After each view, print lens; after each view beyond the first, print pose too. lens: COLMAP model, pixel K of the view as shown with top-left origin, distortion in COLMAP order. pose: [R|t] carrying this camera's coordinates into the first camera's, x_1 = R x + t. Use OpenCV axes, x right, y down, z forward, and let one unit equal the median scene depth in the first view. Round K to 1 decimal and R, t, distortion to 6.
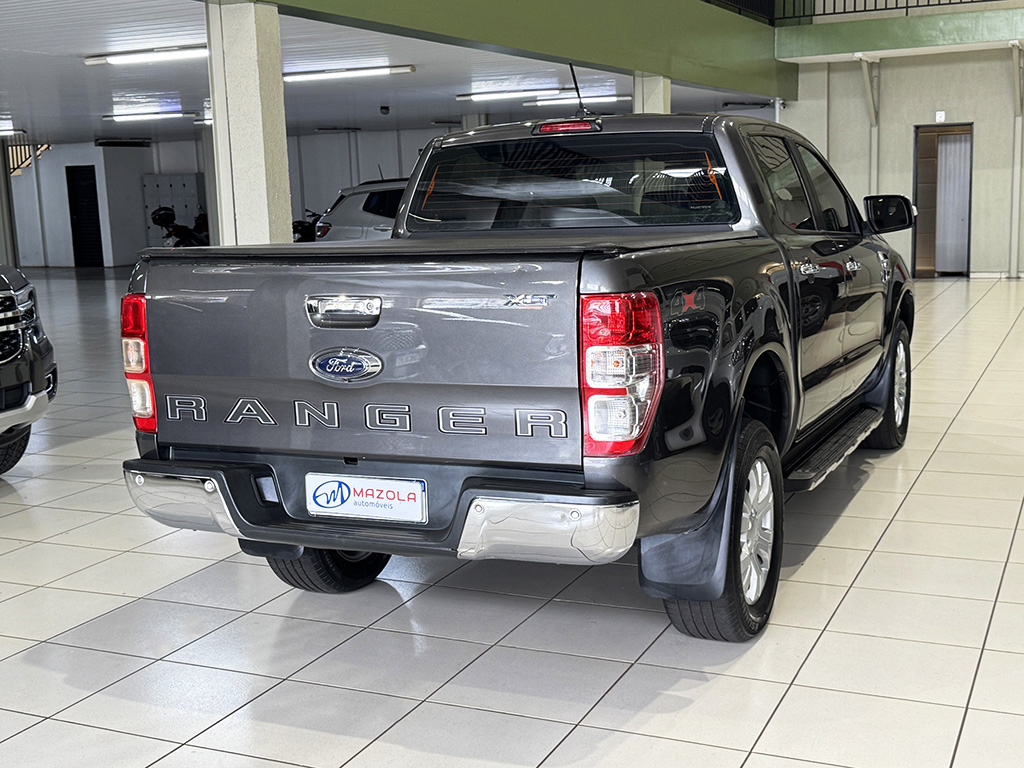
lens RADIAL K [[1298.7, 0, 494.2], [0, 1298.7, 381.2], [0, 0, 1]] dist [0.101335, 0.000000]
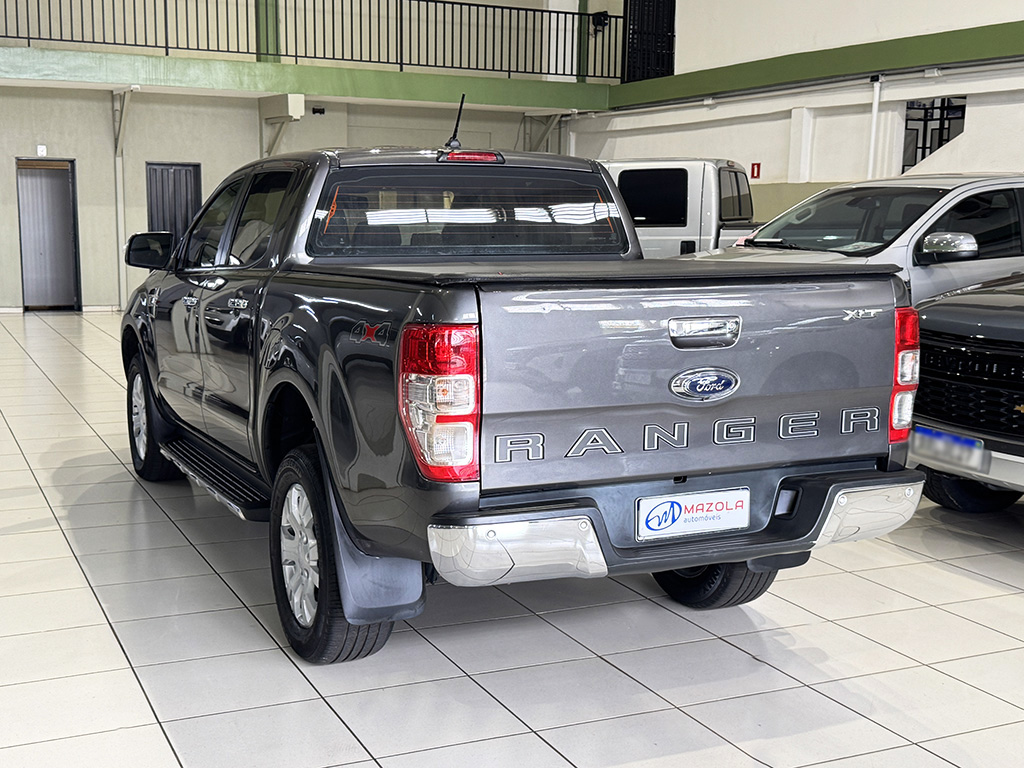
lens RADIAL K [[1298.7, 0, 508.5], [0, 1298.7, 388.2], [0, 0, 1]] dist [0.101335, 0.000000]
pose [[0.645305, -0.064812, 0.761171, -0.911736], [0.081794, 0.996529, 0.015508, -0.034495], [-0.759534, 0.052252, 0.648366, 0.414684]]
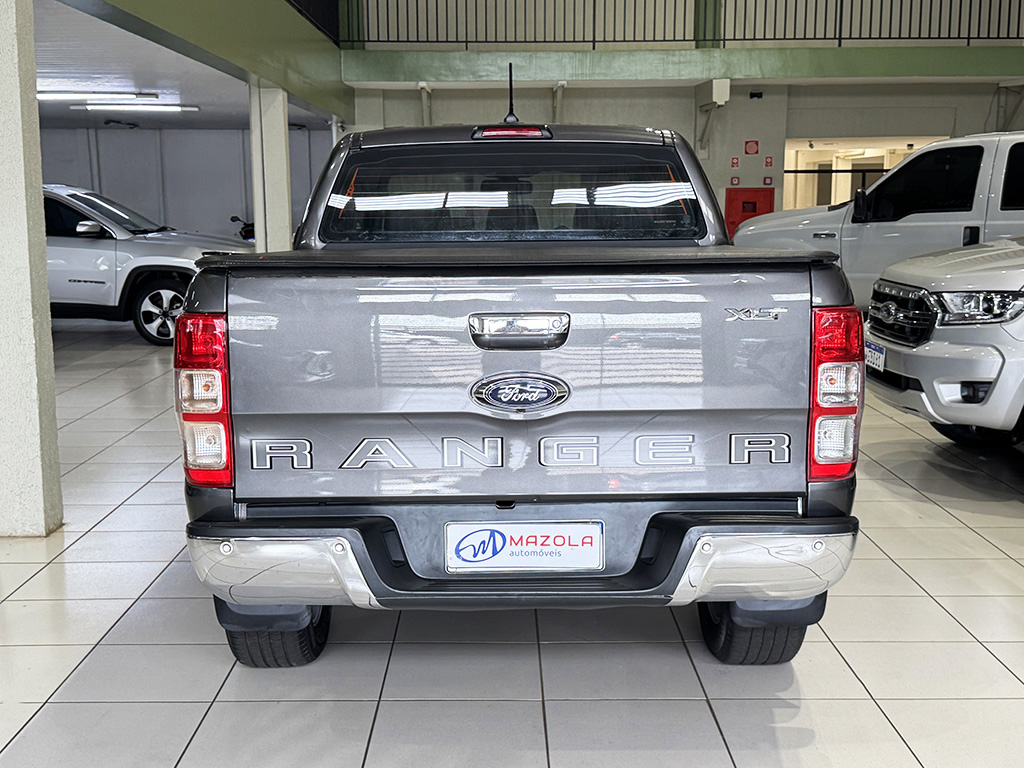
lens RADIAL K [[1298.7, 0, 506.5], [0, 1298.7, 387.6], [0, 0, 1]] dist [0.101335, 0.000000]
pose [[0.904944, -0.031544, 0.424359, -0.444664], [0.036985, 0.999305, -0.004589, -0.011374], [-0.423920, 0.019848, 0.905482, 0.209588]]
